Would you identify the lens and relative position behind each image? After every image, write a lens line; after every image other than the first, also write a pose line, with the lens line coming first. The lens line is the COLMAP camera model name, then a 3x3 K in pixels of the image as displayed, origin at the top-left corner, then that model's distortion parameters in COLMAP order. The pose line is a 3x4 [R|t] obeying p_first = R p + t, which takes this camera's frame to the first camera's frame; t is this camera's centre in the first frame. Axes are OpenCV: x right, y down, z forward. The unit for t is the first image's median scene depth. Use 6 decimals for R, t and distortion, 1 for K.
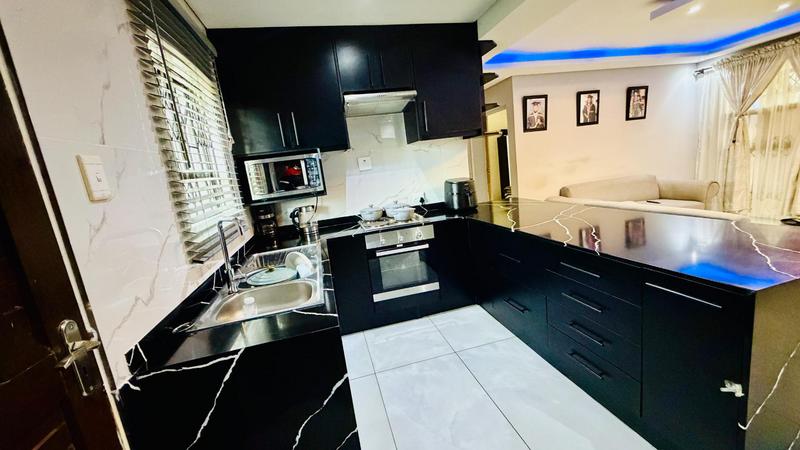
lens RADIAL K [[319.2, 0, 399.5], [0, 319.2, 223.0], [0, 0, 1]] dist [0.000313, -0.000070]
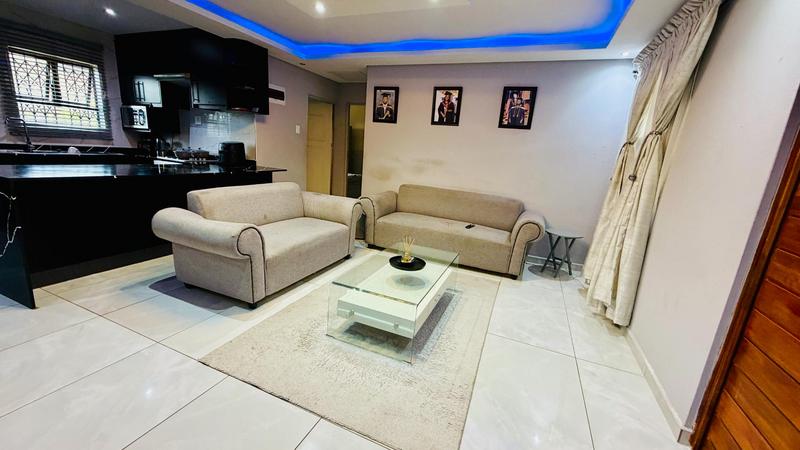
lens RADIAL K [[319.2, 0, 398.8], [0, 319.2, 223.7], [0, 0, 1]] dist [0.000313, -0.000070]
pose [[0.781751, 0.313765, -0.538904, 1.522008], [-0.280301, 0.948776, 0.145792, -0.196354], [0.557044, 0.037082, 0.829655, 0.268207]]
